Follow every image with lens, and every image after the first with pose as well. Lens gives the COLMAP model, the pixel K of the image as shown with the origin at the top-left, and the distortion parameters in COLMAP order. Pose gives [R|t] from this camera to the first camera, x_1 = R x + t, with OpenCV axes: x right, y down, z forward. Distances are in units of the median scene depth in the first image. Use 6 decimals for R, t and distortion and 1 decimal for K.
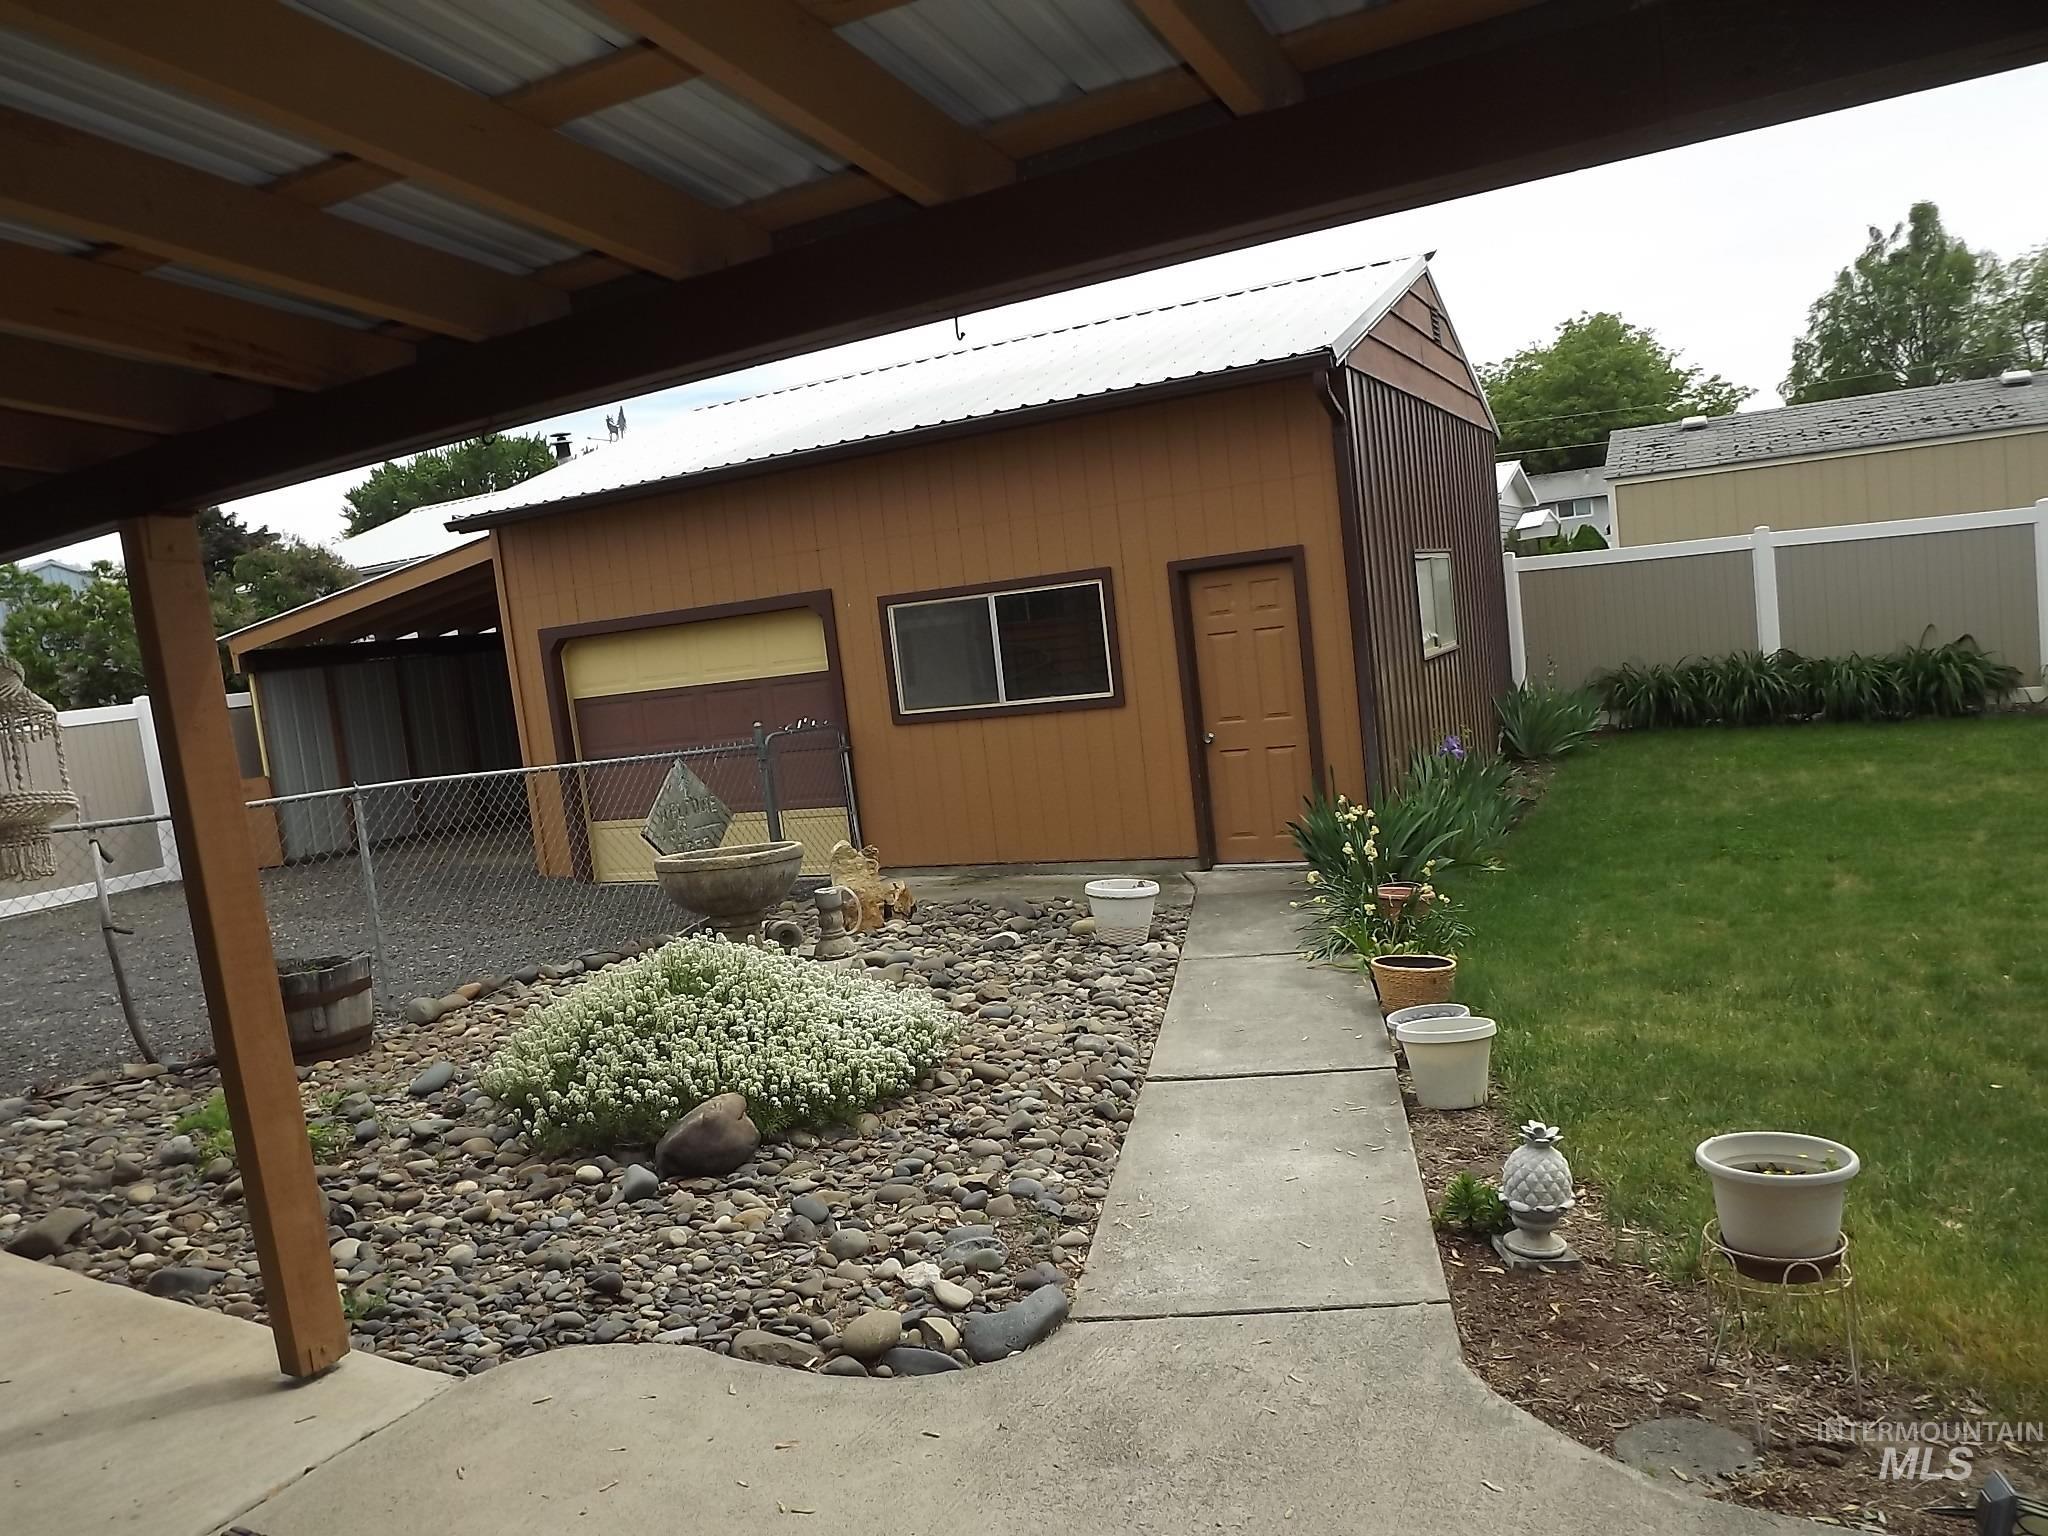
lens RADIAL K [[1514.1, 0, 1015.5], [0, 1514.1, 771.1], [0, 0, 1]] dist [-0.053372, 0.005939]
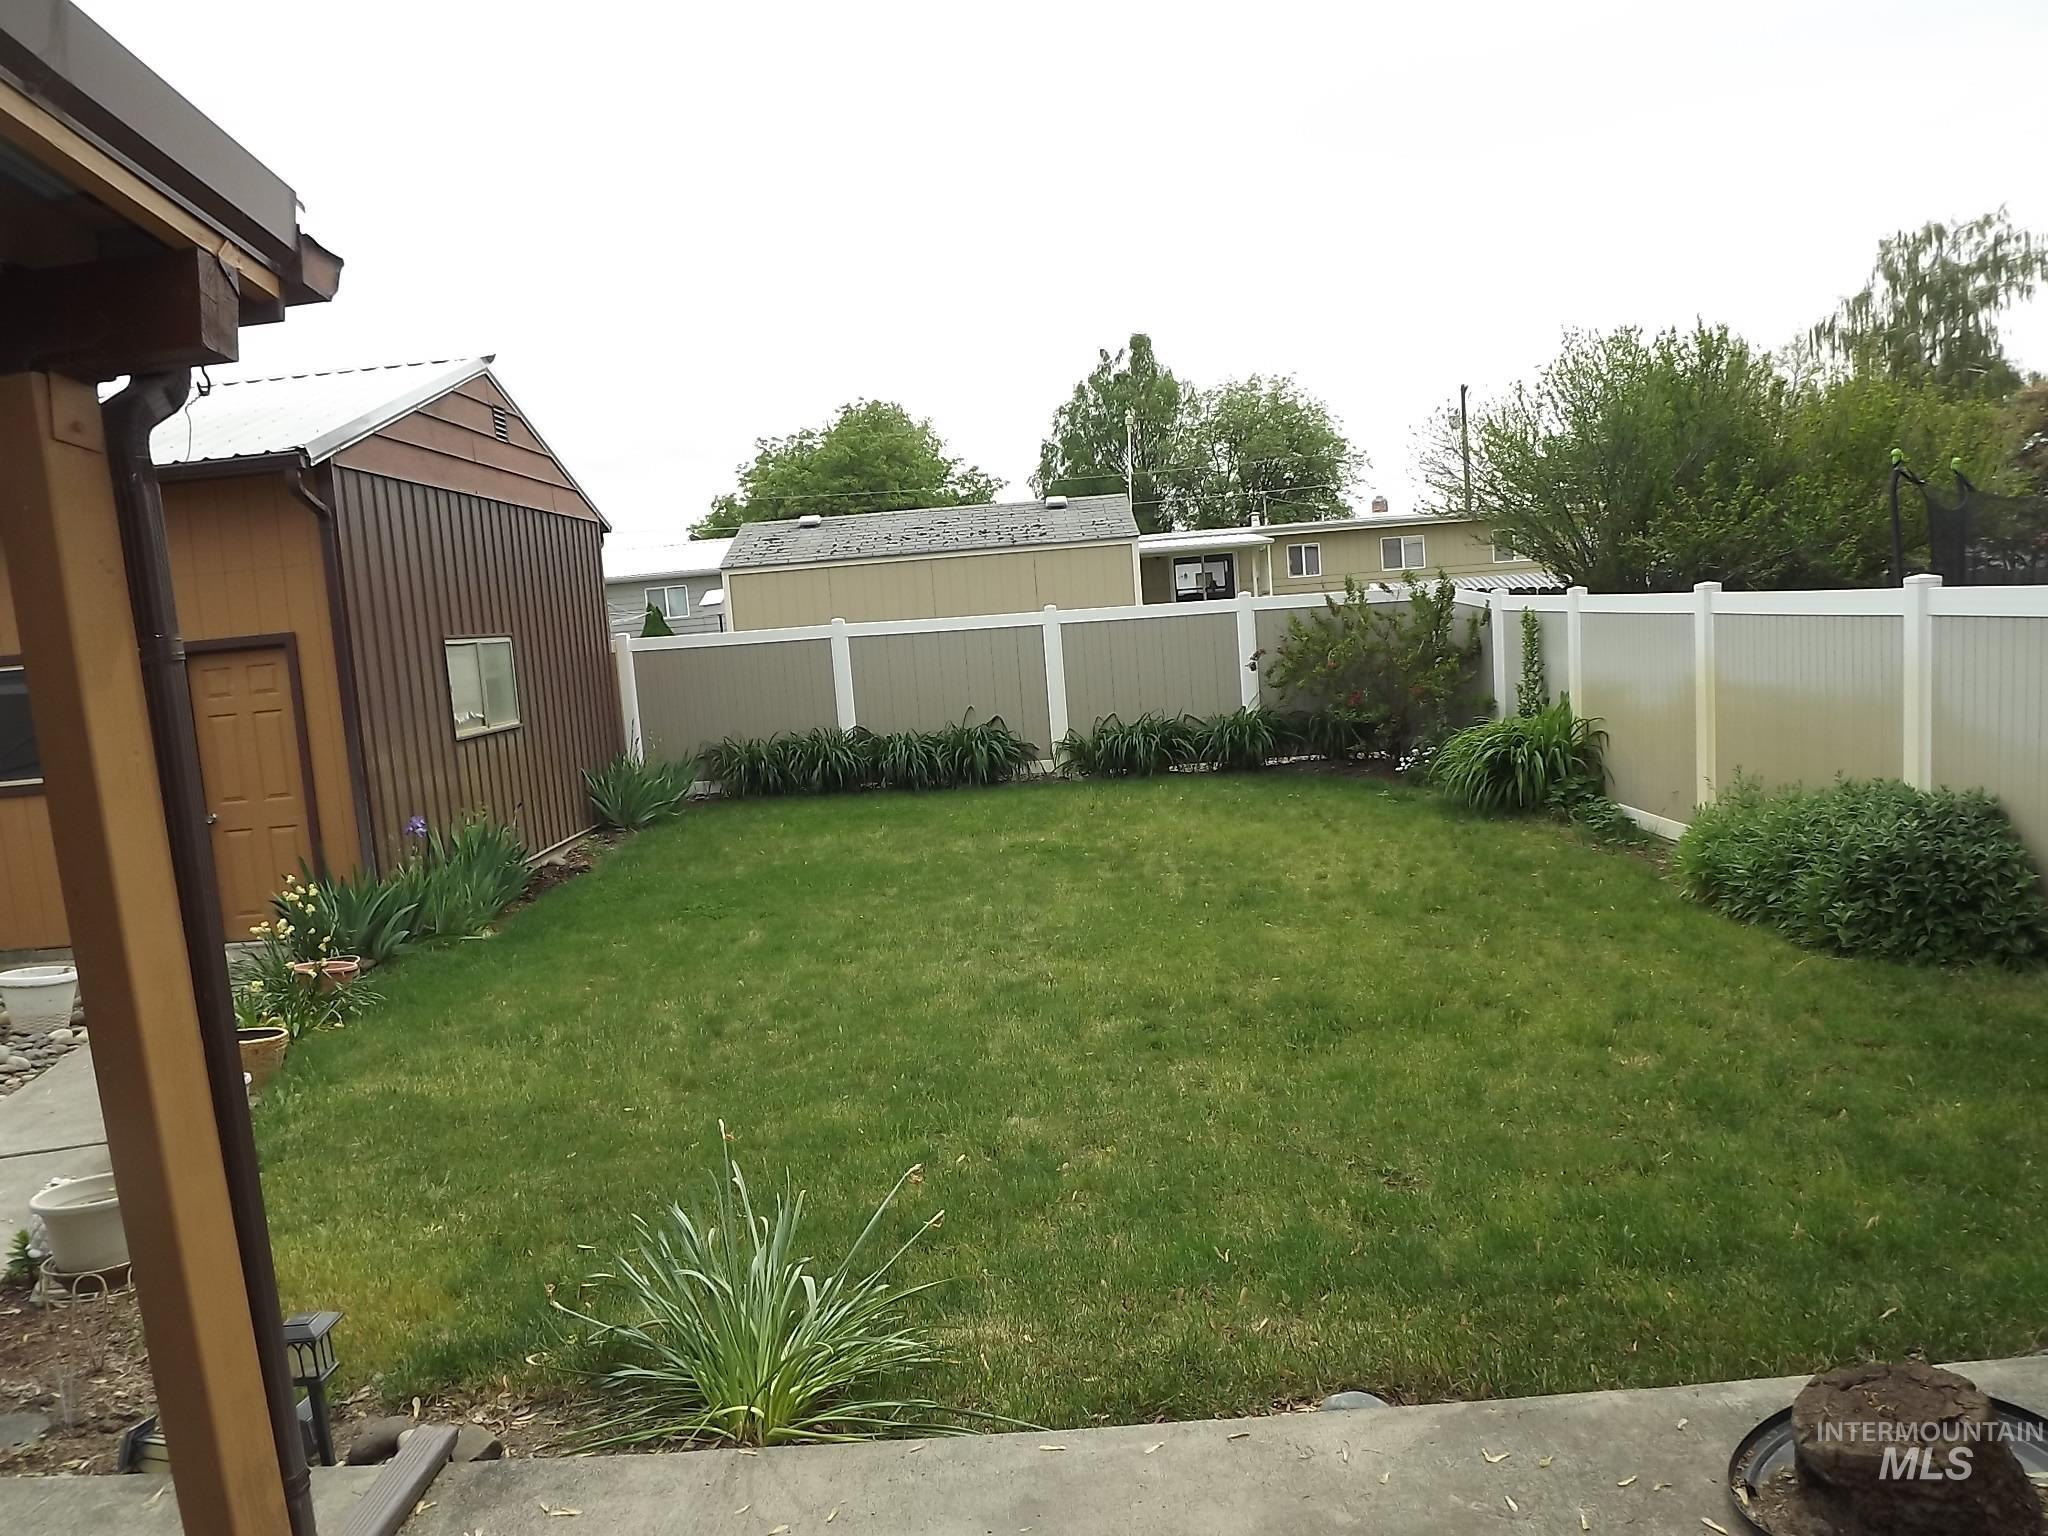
lens RADIAL K [[1488.7, 0, 1021.3], [0, 1488.7, 800.6], [0, 0, 1]] dist [-0.077875, 0.004769]
pose [[0.892729, -0.010161, 0.450479, 0.142053], [0.018211, 0.999743, -0.013537, -0.008802], [-0.450225, 0.020289, 0.892685, -0.092405]]
